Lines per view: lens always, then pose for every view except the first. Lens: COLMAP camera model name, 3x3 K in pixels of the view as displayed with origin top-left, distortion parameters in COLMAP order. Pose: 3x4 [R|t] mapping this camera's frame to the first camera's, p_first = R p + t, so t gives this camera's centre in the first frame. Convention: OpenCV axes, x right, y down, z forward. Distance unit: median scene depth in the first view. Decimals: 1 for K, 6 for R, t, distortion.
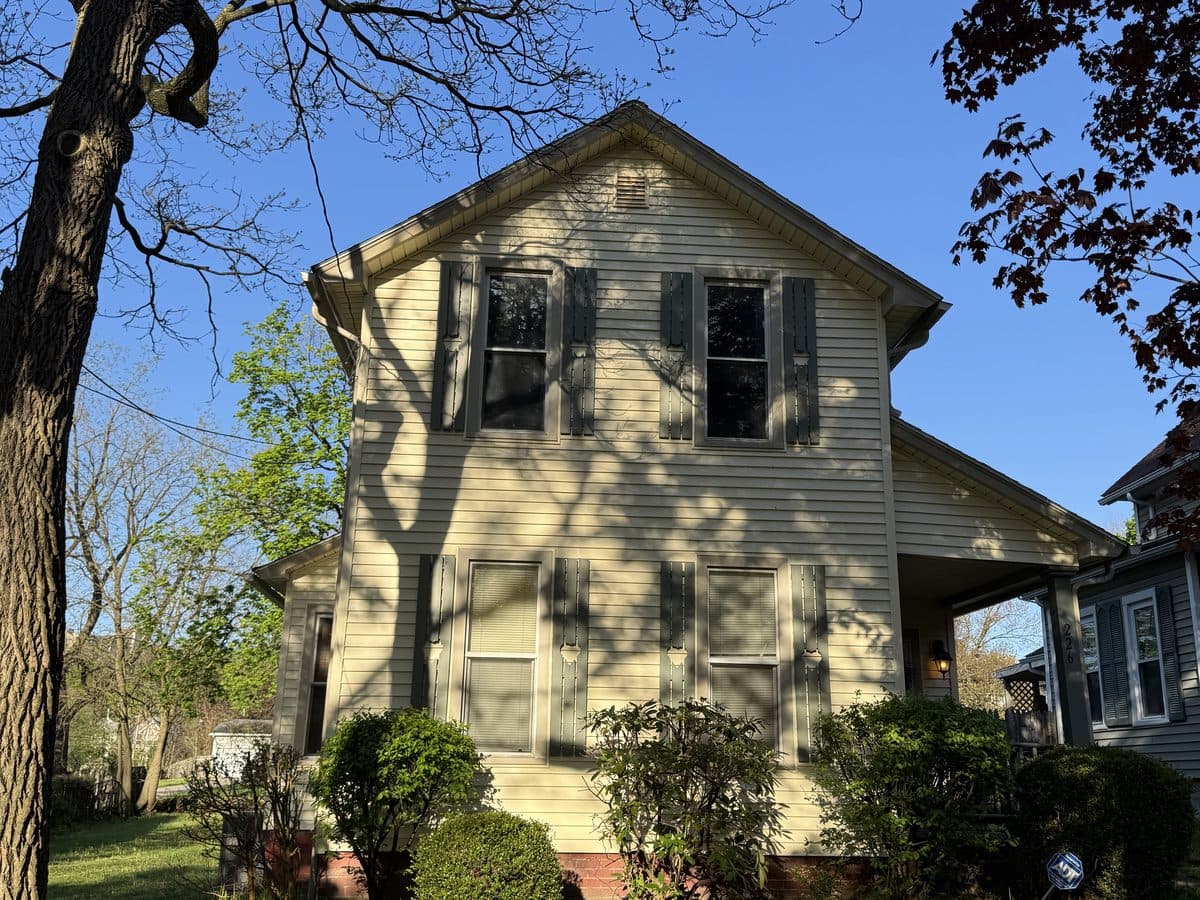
lens RADIAL K [[1105.2, 0, 639.6], [0, 1105.2, 469.5], [0, 0, 1]] dist [0.073130, 0.000000]
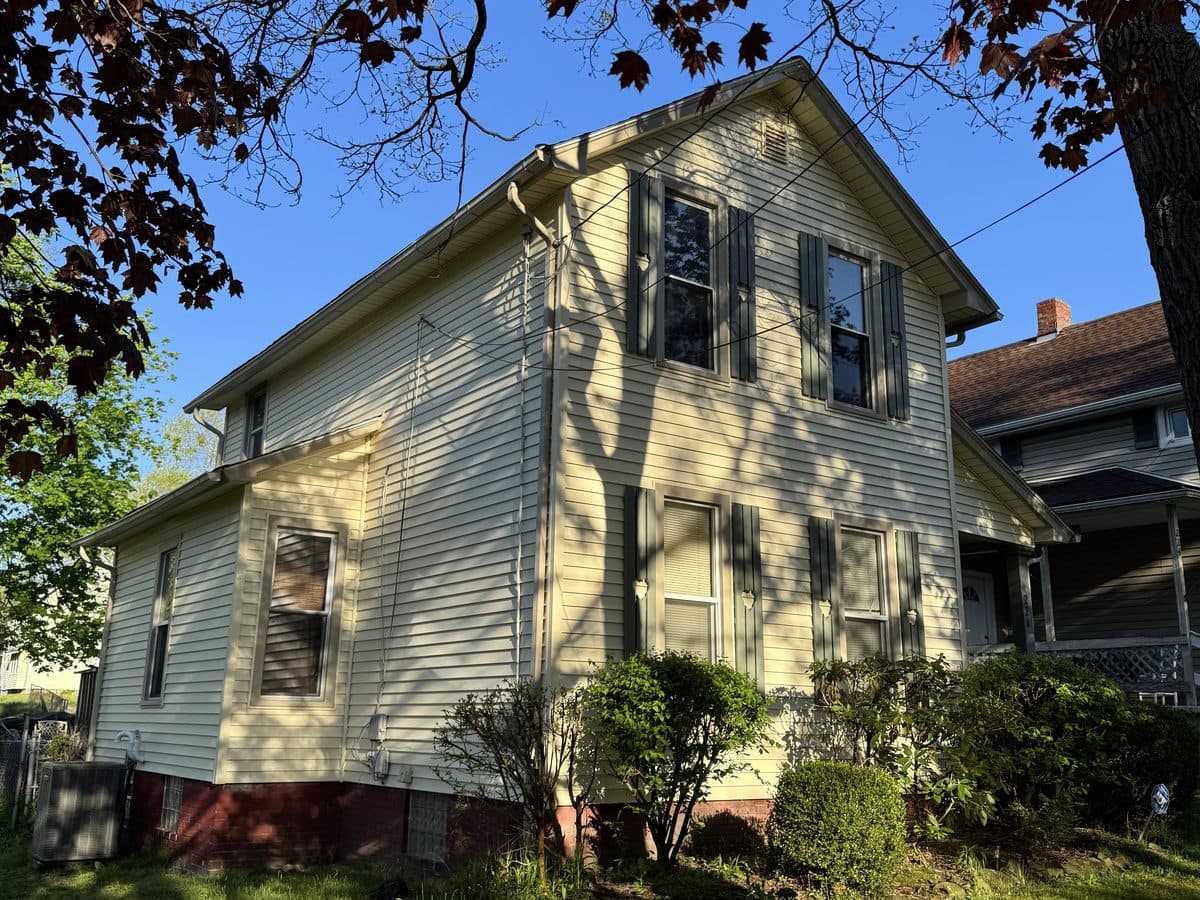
lens RADIAL K [[1105.2, 0, 602.3], [0, 1105.2, 446.1], [0, 0, 1]] dist [0.073130, 0.000000]
pose [[0.855114, 0.121485, 0.504006, -0.659492], [-0.139524, 0.990217, -0.001961, 0.047199], [-0.499313, -0.068644, 0.863698, 0.204270]]
